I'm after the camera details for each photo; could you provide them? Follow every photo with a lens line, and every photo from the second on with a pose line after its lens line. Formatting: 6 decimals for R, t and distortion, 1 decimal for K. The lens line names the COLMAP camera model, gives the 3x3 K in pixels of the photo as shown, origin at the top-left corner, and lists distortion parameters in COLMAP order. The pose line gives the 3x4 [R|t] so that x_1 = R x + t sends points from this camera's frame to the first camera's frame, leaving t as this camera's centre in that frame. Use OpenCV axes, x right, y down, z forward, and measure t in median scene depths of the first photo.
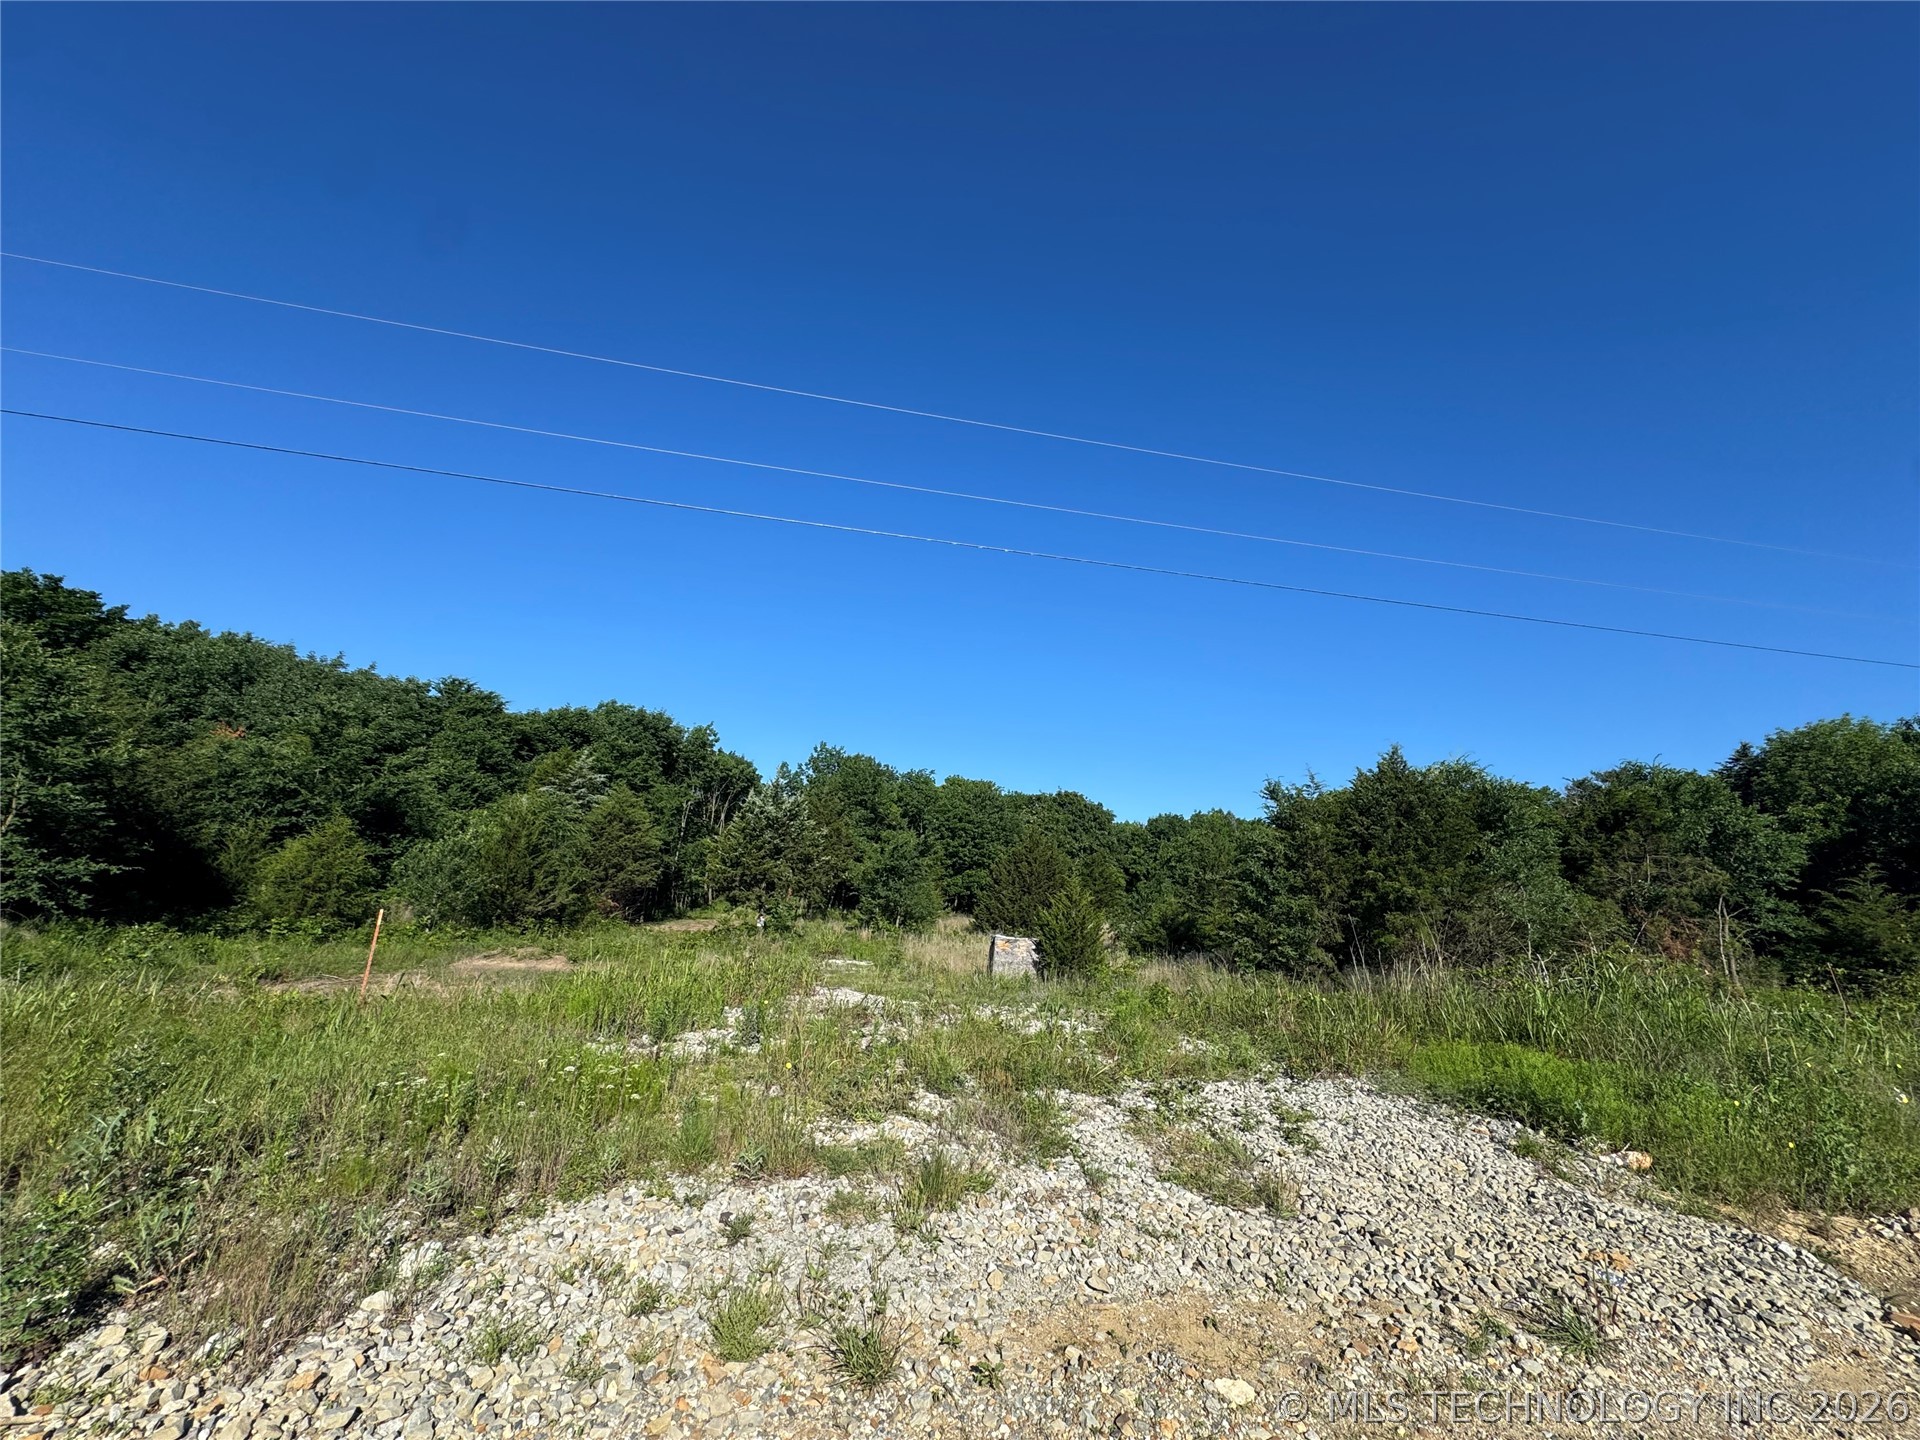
lens RADIAL K [[763.8, 0, 958.7], [0, 763.8, 723.3], [0, 0, 1]] dist [-0.001838, 0.000262]
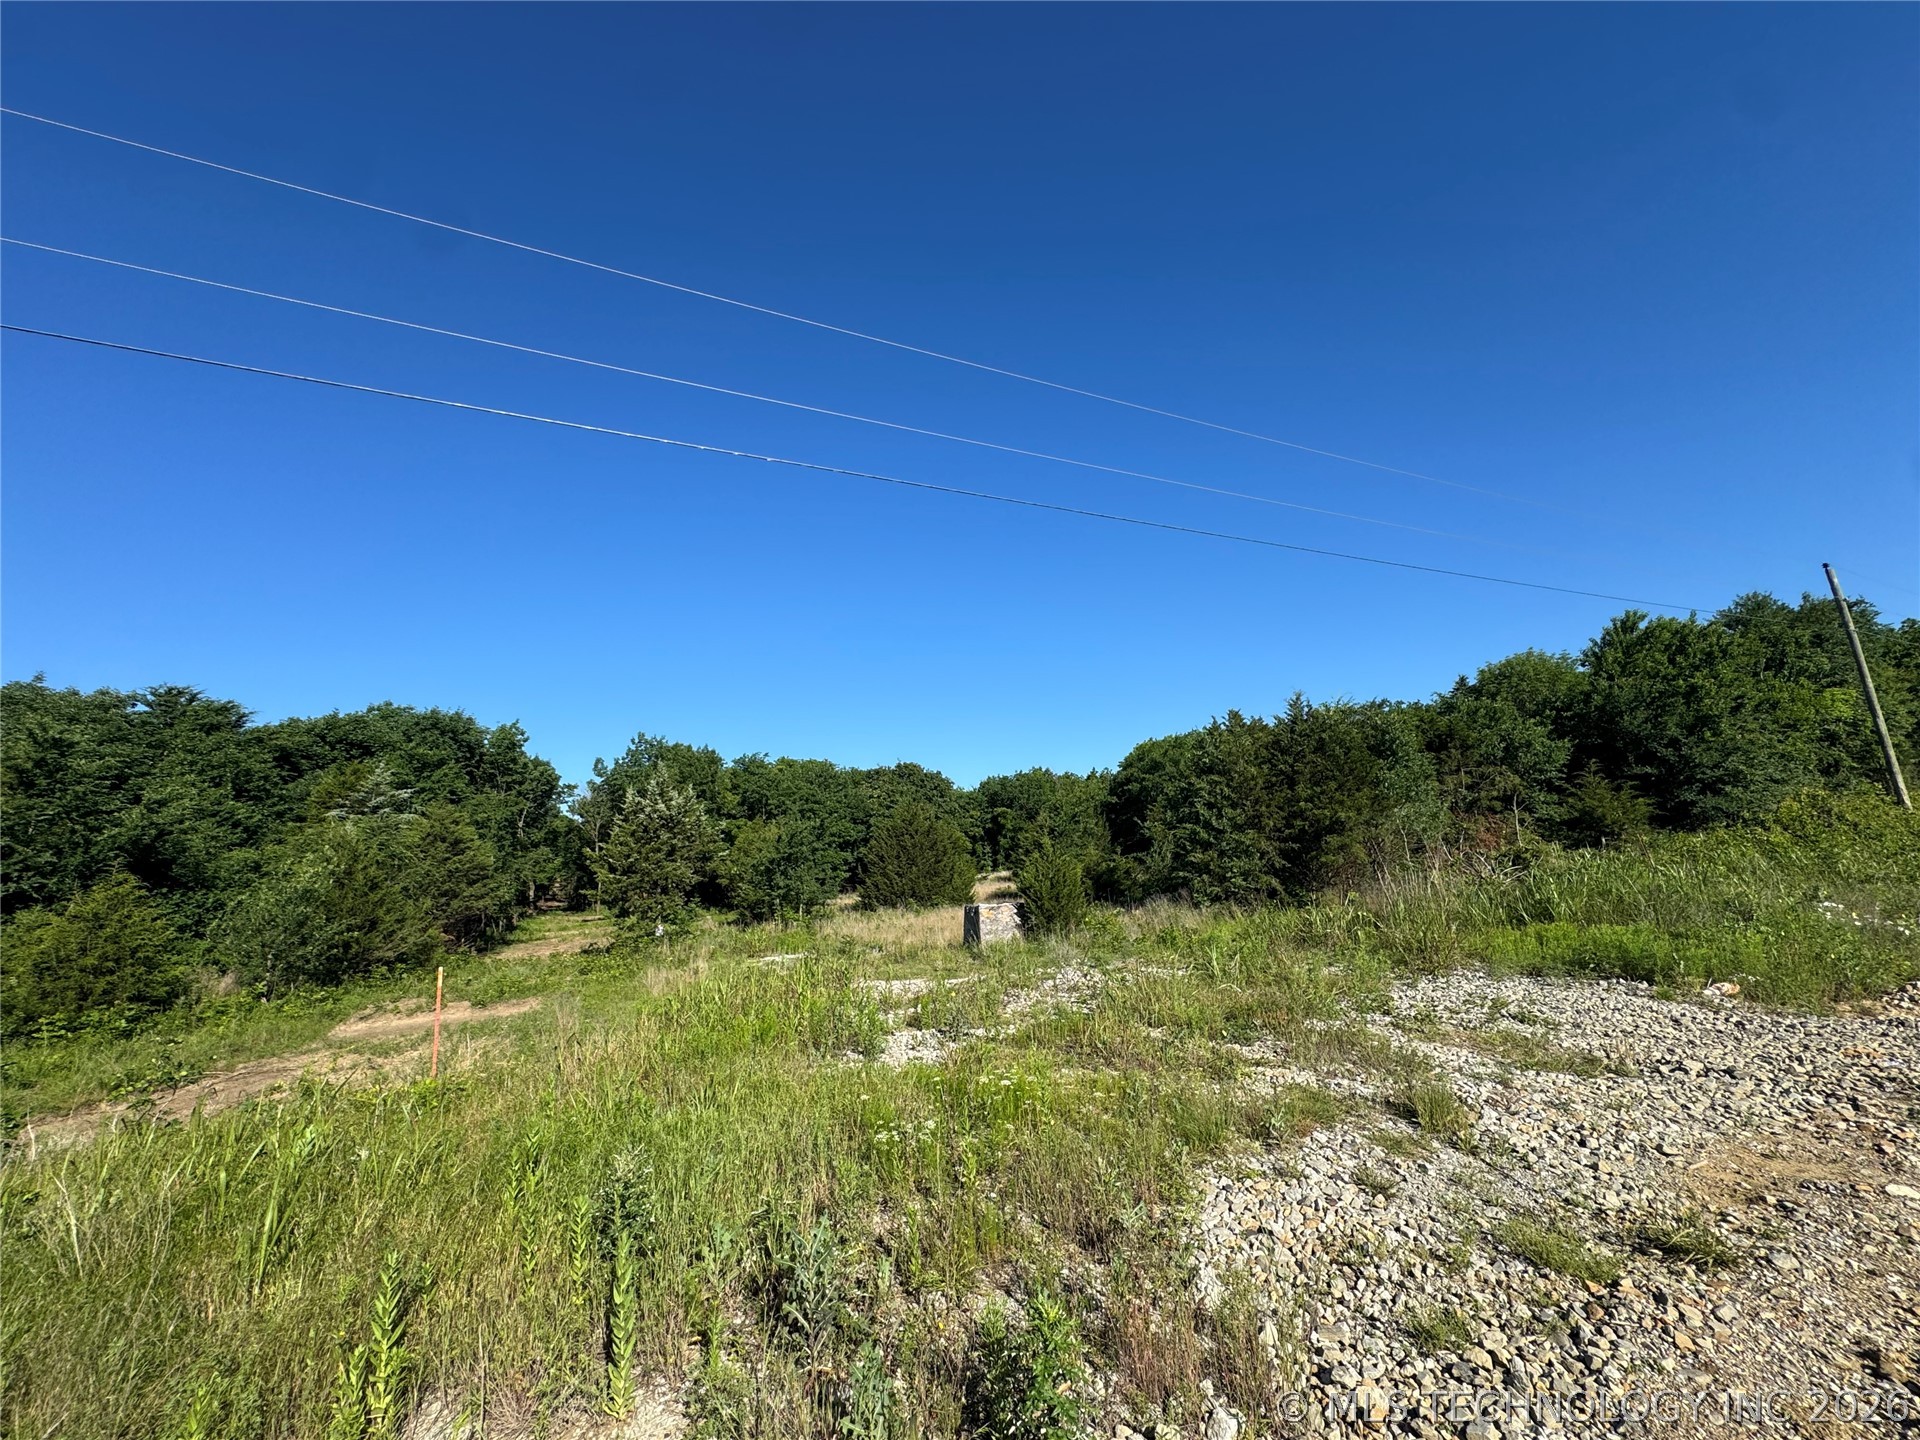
lens RADIAL K [[763.8, 0, 958.1], [0, 763.8, 721.6], [0, 0, 1]] dist [-0.001838, 0.000262]
pose [[0.958458, -0.073385, 0.275631, -0.137637], [0.064543, 0.997071, 0.041029, -0.004259], [-0.277835, -0.021534, 0.960387, 0.024350]]
